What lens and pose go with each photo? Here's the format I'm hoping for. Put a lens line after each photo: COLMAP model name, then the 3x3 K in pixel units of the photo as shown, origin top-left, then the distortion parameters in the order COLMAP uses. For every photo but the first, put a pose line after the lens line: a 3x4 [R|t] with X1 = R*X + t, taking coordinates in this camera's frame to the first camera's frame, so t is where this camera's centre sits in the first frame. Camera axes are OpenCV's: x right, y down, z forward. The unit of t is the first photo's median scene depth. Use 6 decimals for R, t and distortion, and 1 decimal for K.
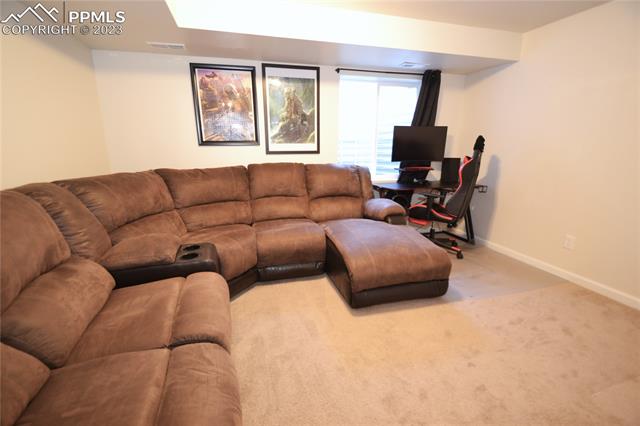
lens RADIAL K [[284.3, 0, 321.2], [0, 284.3, 213.3], [0, 0, 1]] dist [-0.008959, -0.002153]
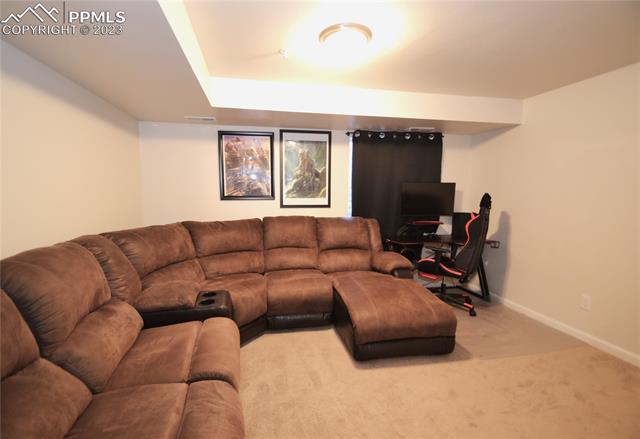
lens RADIAL K [[301.6, 0, 316.3], [0, 301.6, 218.8], [0, 0, 1]] dist [-0.003725, -0.003638]
pose [[0.996936, 0.017836, -0.076167, 0.039923], [-0.028048, 0.990422, -0.135194, -0.021238], [0.073026, 0.136916, 0.987887, -0.152014]]
